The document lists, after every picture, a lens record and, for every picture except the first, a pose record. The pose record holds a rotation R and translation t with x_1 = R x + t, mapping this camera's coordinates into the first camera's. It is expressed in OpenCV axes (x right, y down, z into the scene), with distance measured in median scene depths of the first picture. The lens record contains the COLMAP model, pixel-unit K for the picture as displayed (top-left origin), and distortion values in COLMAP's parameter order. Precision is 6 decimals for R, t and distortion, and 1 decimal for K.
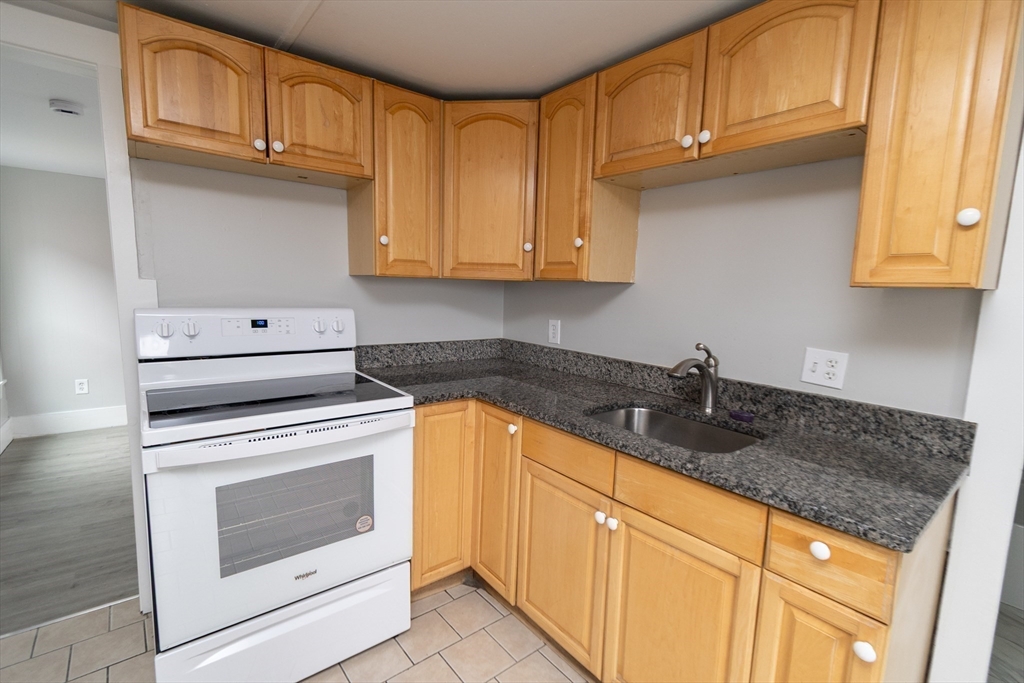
lens RADIAL K [[465.0, 0, 509.2], [0, 465.0, 351.9], [0, 0, 1]] dist [-0.001866, -0.001551]
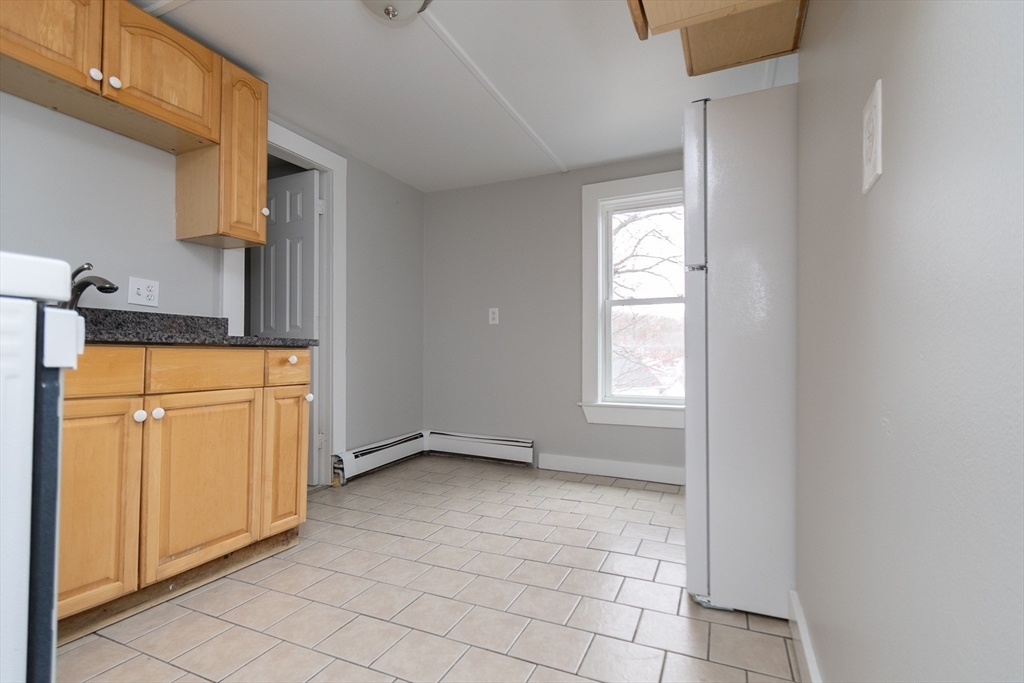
lens RADIAL K [[465.0, 0, 509.2], [0, 465.0, 351.9], [0, 0, 1]] dist [-0.001866, -0.001551]
pose [[-0.465107, -0.027888, 0.884815, -1.149178], [0.098449, 0.991674, 0.083006, 0.220011], [-0.879763, 0.125716, -0.458489, 0.766067]]
